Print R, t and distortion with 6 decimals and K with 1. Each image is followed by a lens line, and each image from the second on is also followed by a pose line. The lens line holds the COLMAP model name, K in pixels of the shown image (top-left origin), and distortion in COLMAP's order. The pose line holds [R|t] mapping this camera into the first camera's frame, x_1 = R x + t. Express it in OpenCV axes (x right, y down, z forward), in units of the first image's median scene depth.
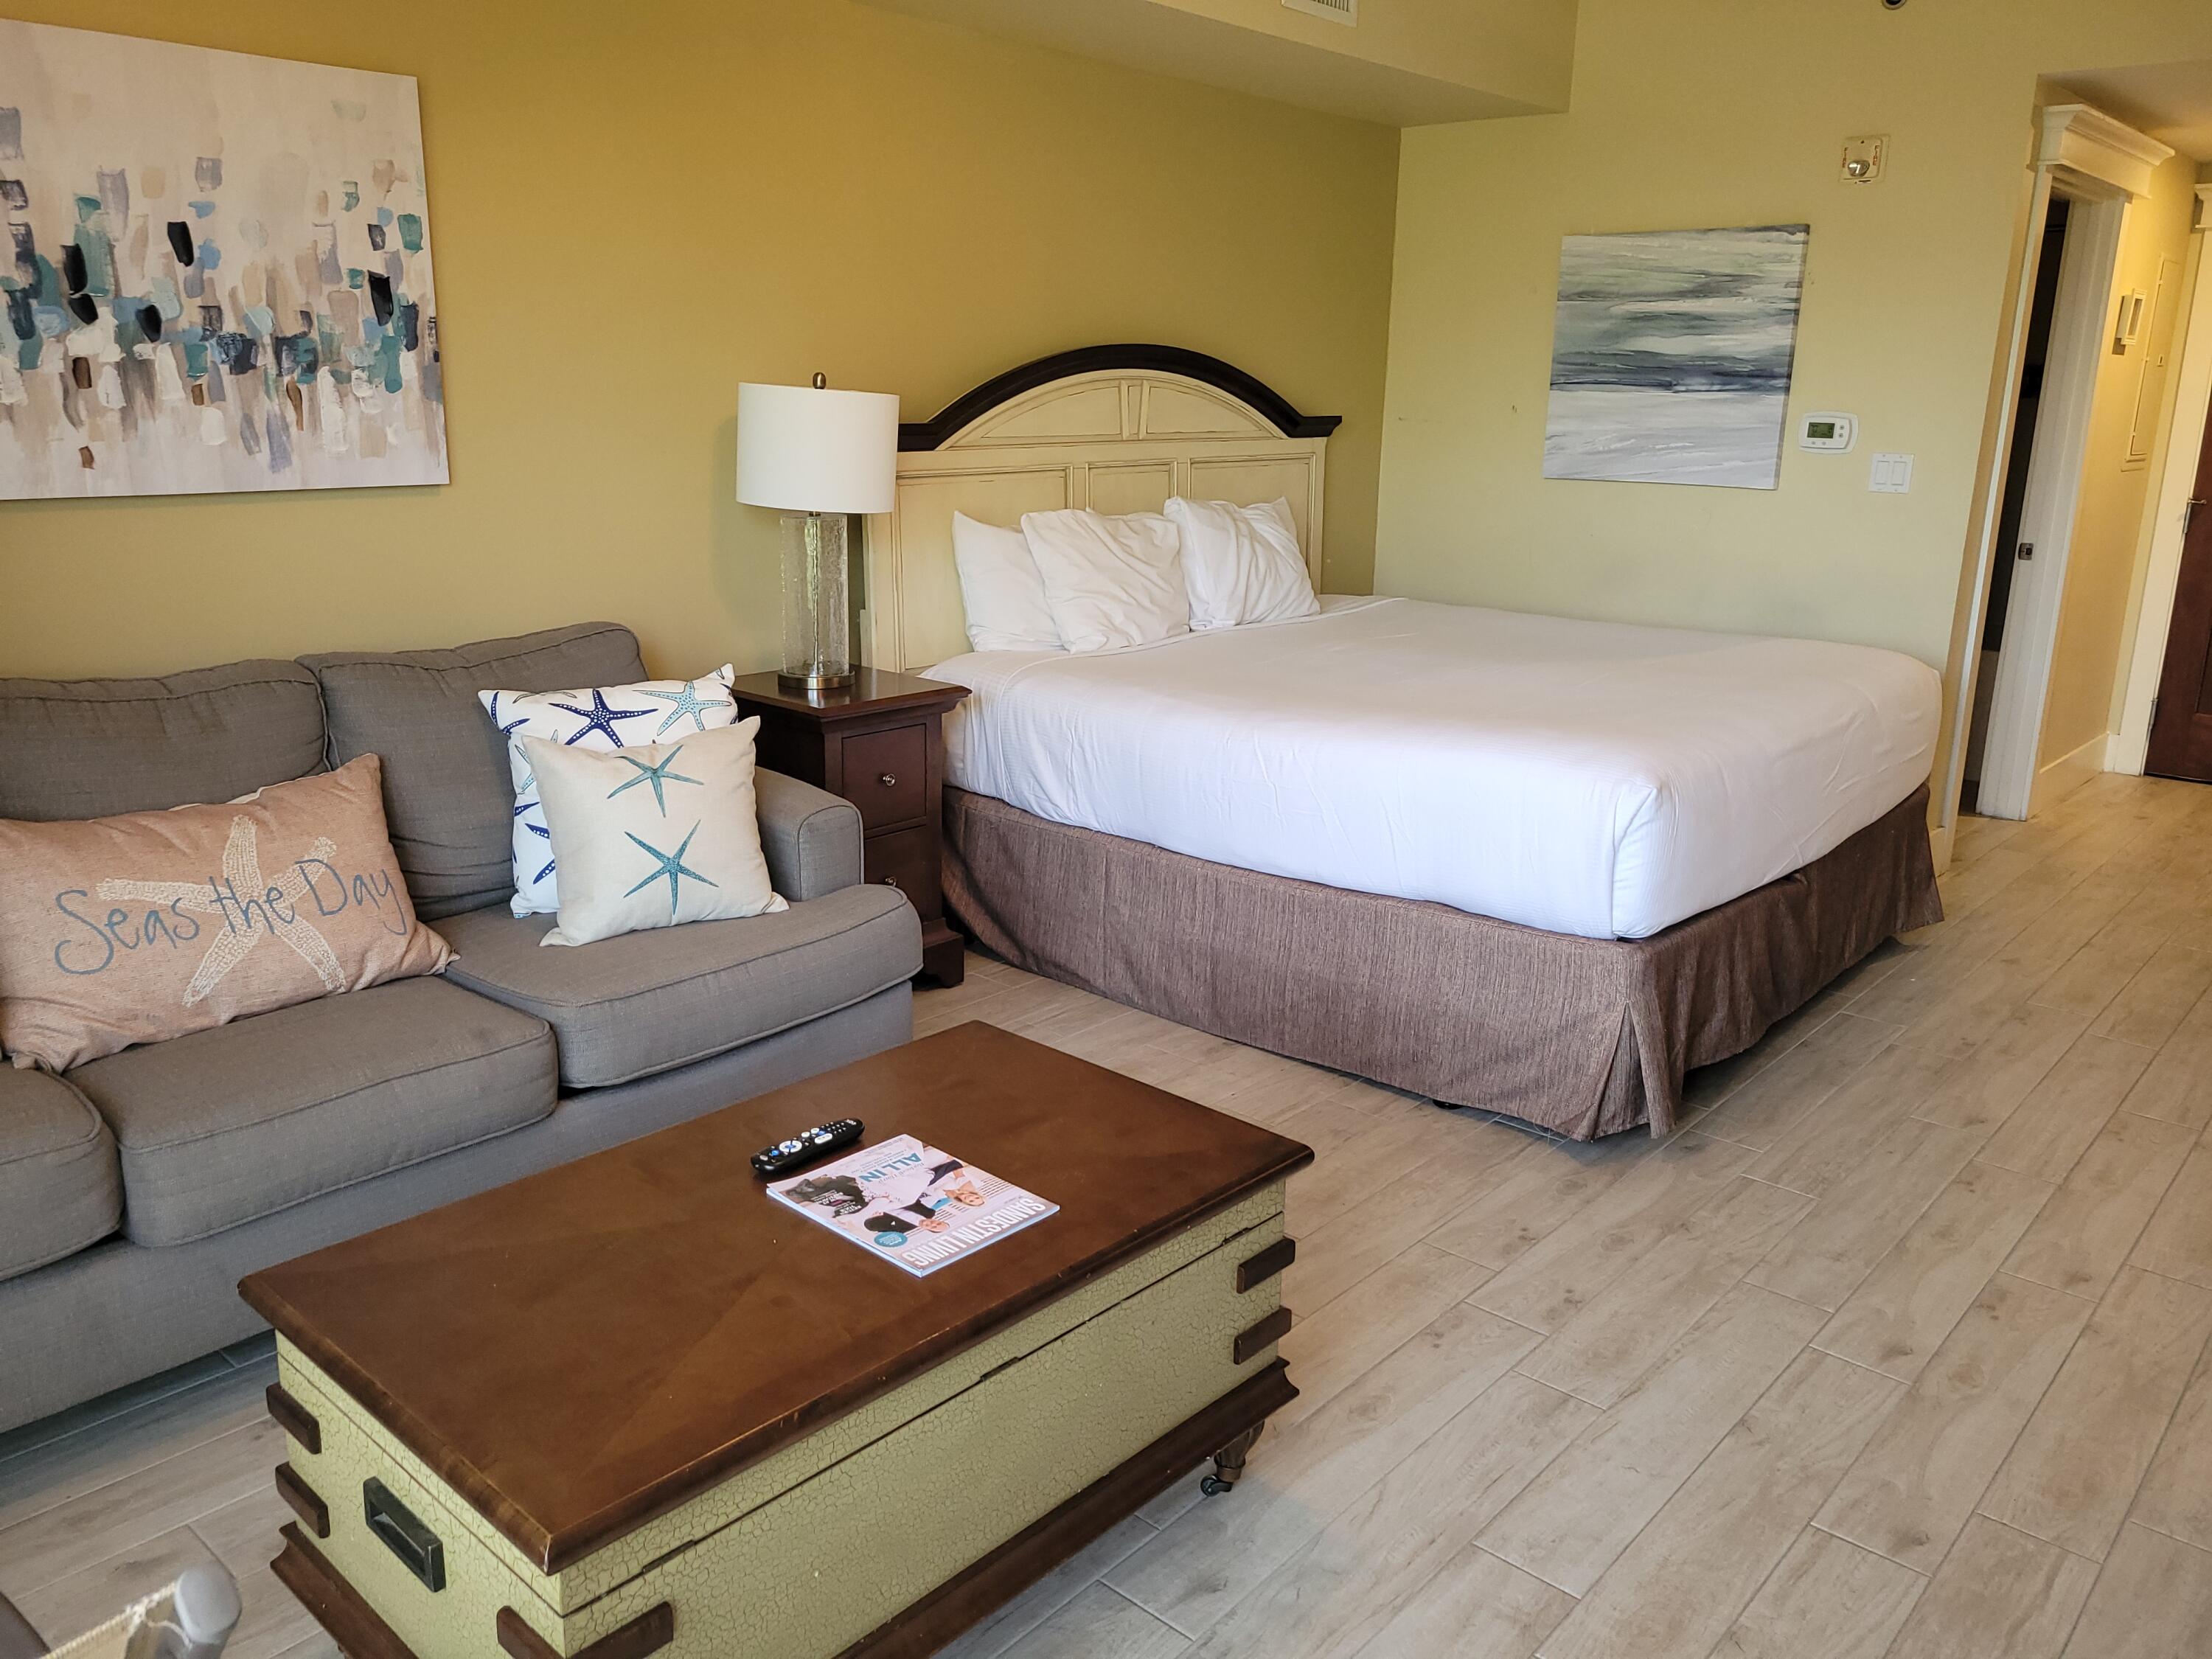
lens RADIAL K [[1666.6, 0, 1107.2], [0, 1666.6, 818.5], [0, 0, 1]] dist [0.051816, -0.037289]
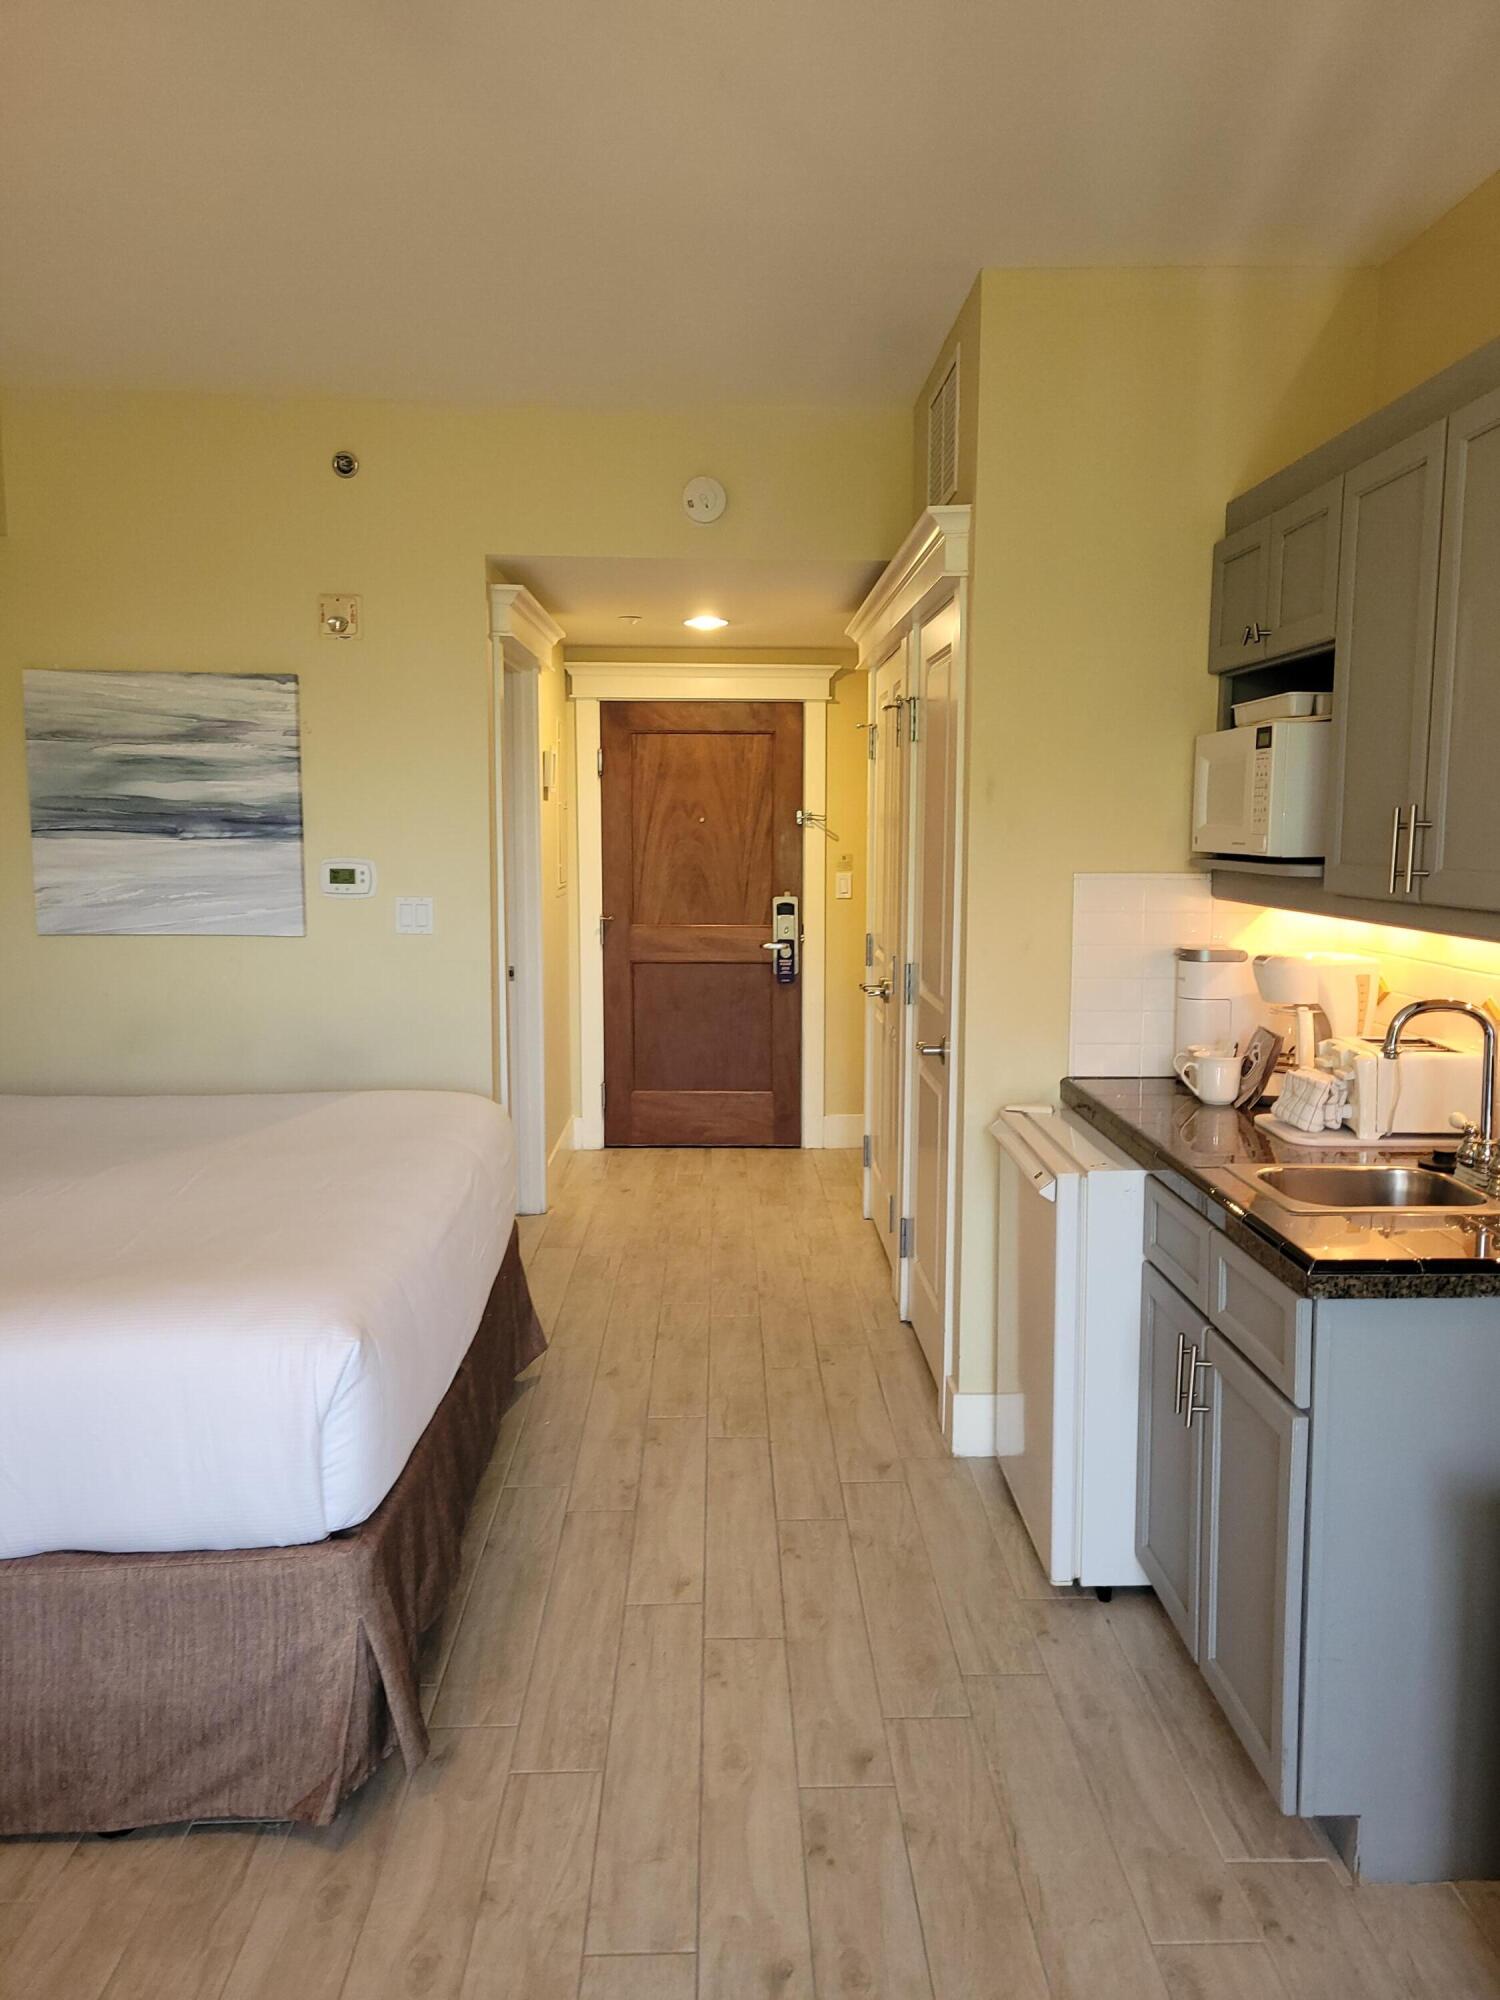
lens RADIAL K [[1506.9, 0, 768.1], [0, 1506.9, 988.5], [0, 0, 1]] dist [0.051816, -0.037289]
pose [[0.726996, -0.089637, 0.680766, -0.004646], [0.179817, 0.981695, -0.062768, -0.047493], [-0.662679, 0.168045, 0.729807, 0.142946]]
